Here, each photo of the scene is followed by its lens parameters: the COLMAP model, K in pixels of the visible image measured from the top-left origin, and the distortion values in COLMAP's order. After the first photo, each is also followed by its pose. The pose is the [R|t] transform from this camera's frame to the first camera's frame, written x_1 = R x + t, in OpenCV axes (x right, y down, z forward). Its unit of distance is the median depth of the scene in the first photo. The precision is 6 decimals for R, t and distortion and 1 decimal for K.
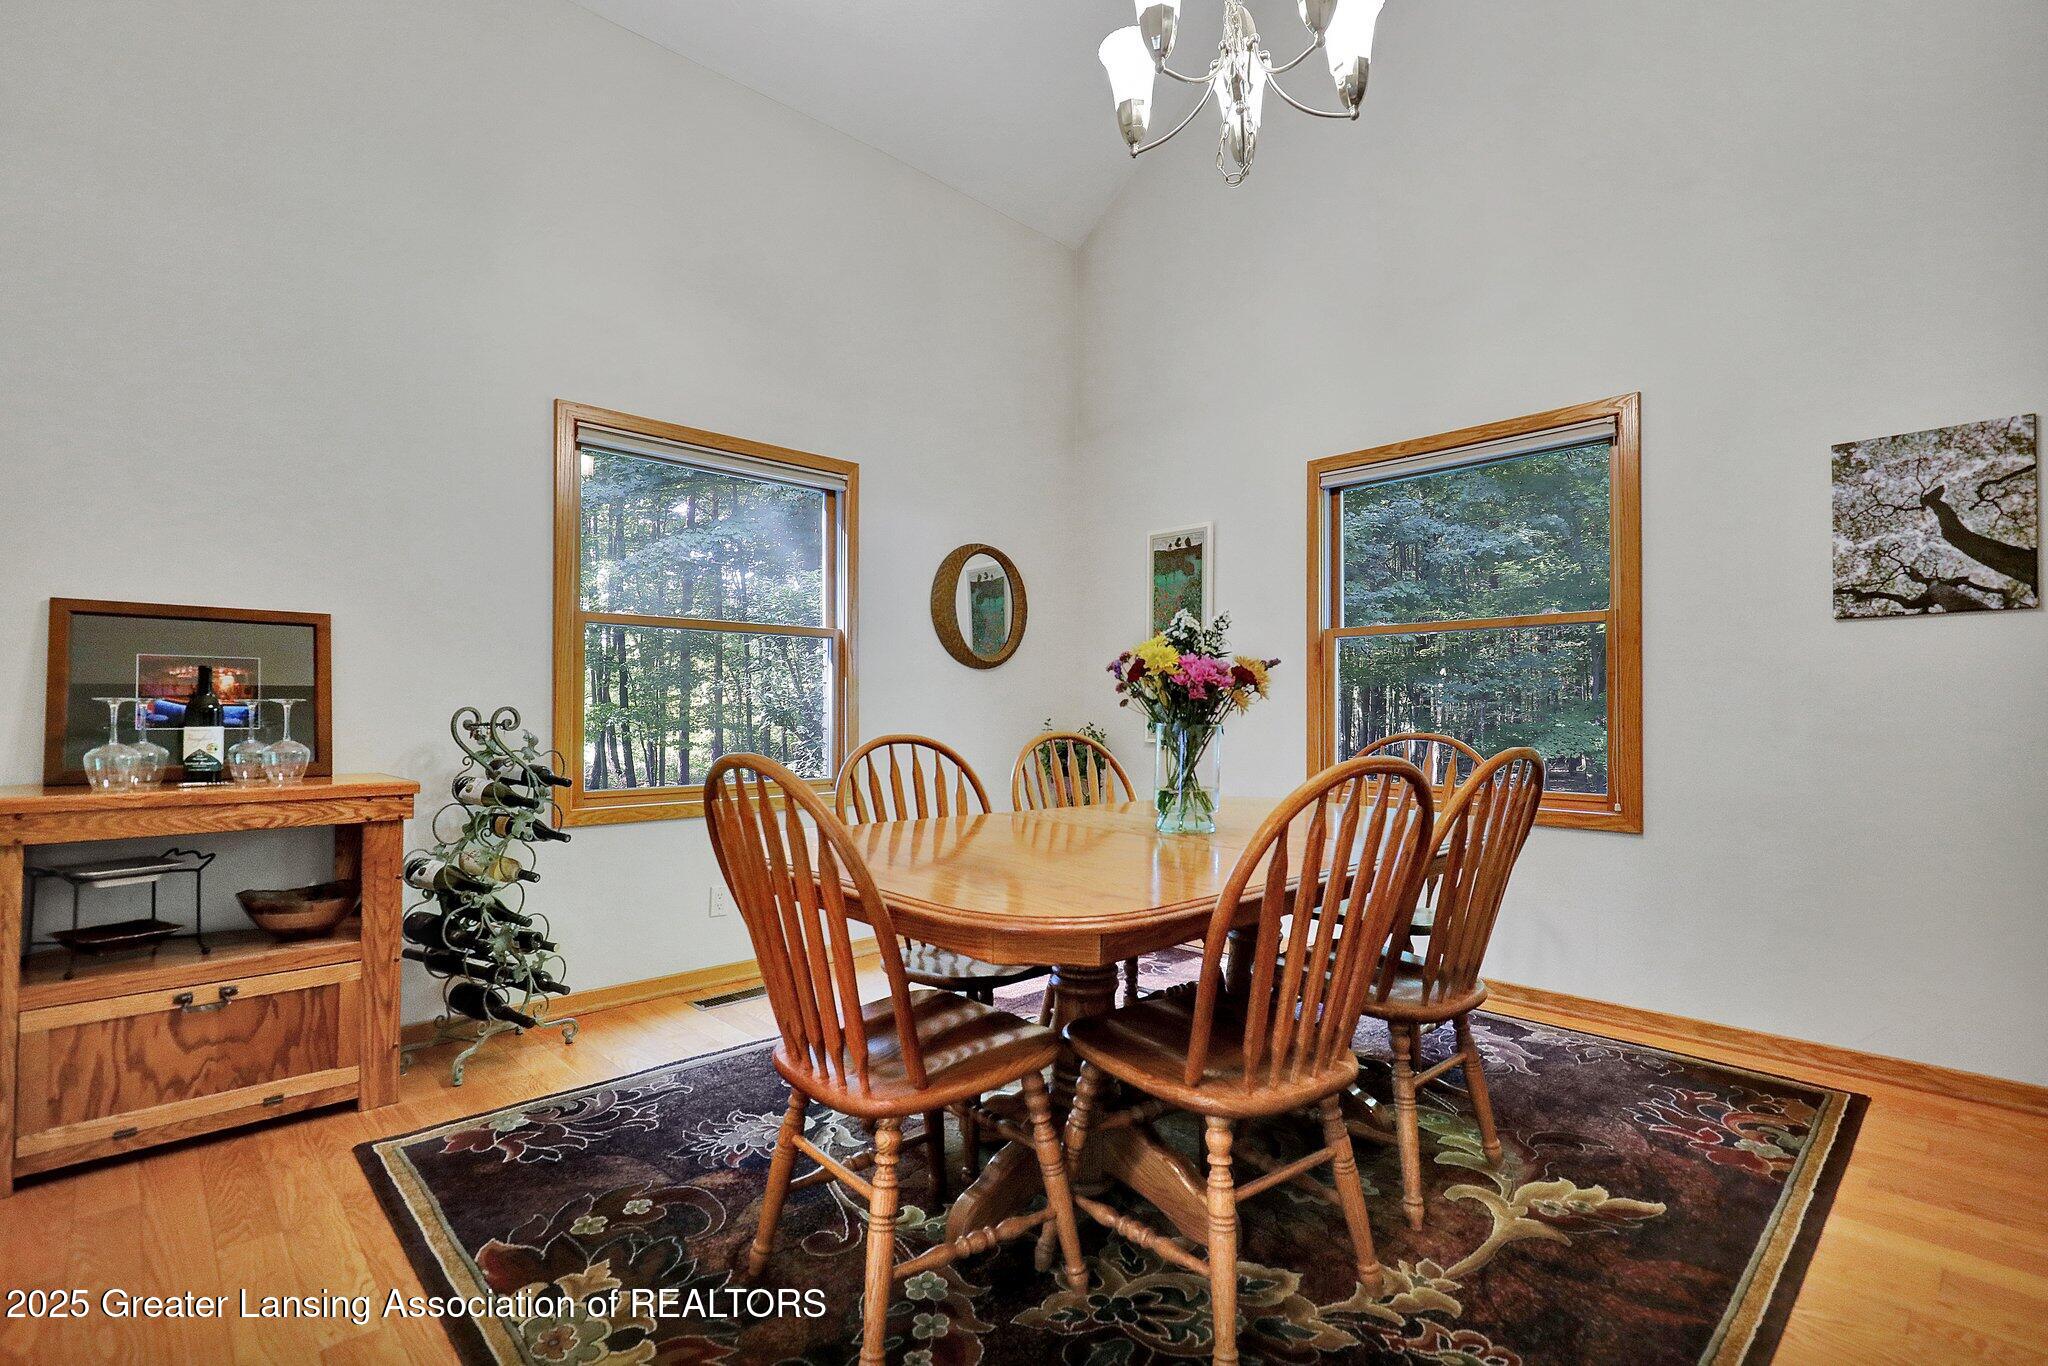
lens RADIAL K [[935.5, 0, 1023.8], [0, 935.5, 694.3], [0, 0, 1]] dist [-0.005201, 0.000500]
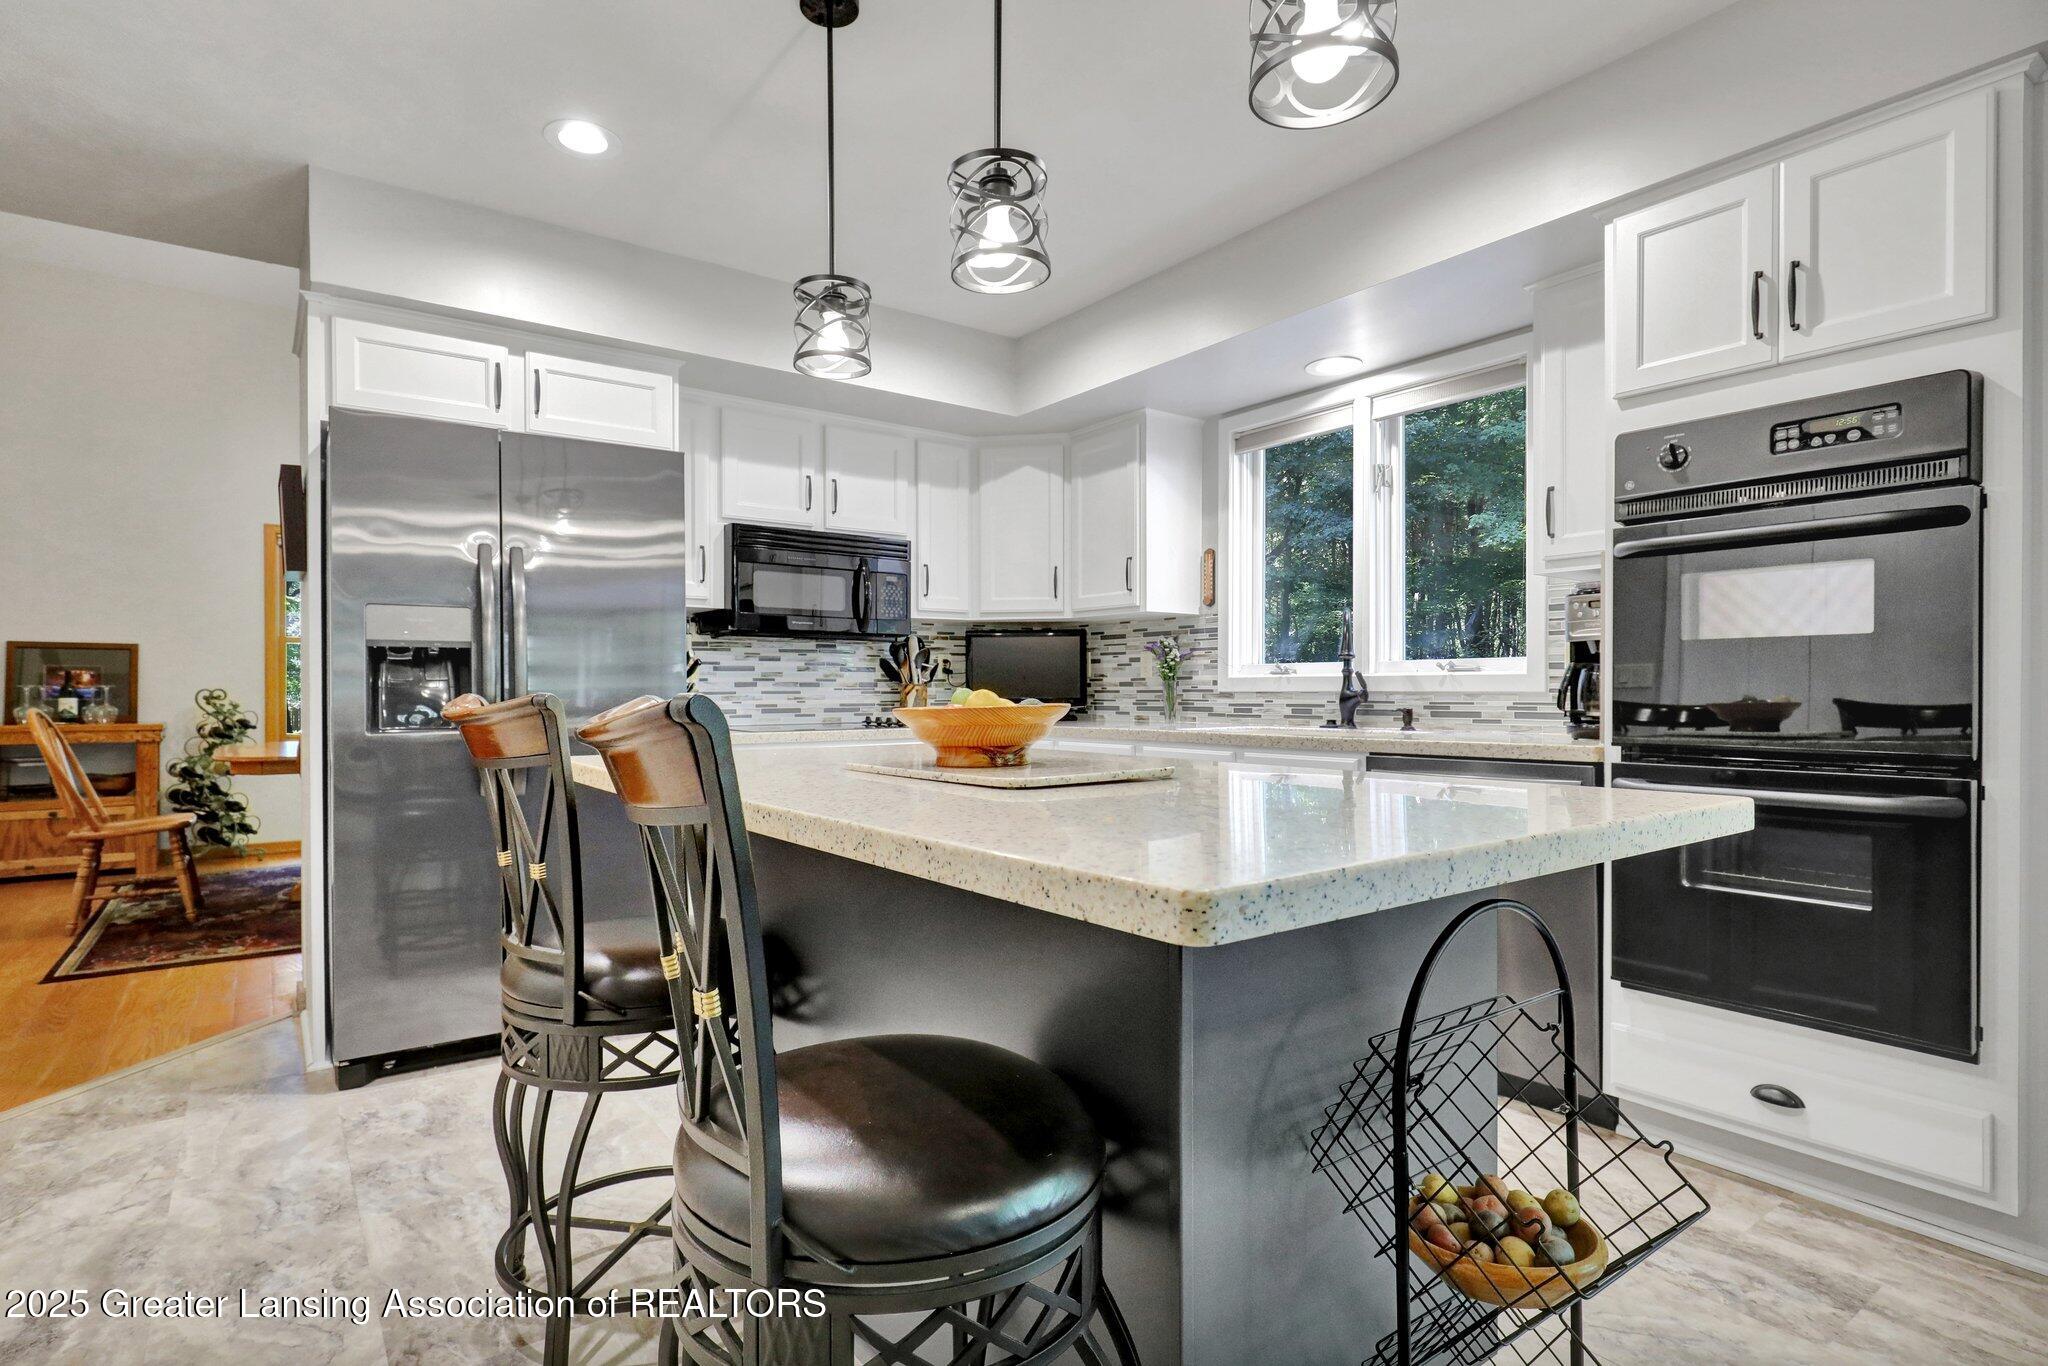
lens RADIAL K [[1044.8, 0, 1024.0], [0, 1044.8, 686.9], [0, 0, 1]] dist [-0.001120, -0.000344]
pose [[0.990806, -0.008939, -0.134998, 1.649892], [0.010566, 0.999880, 0.011343, 0.002969], [0.134880, -0.012665, 0.990781, -1.115464]]
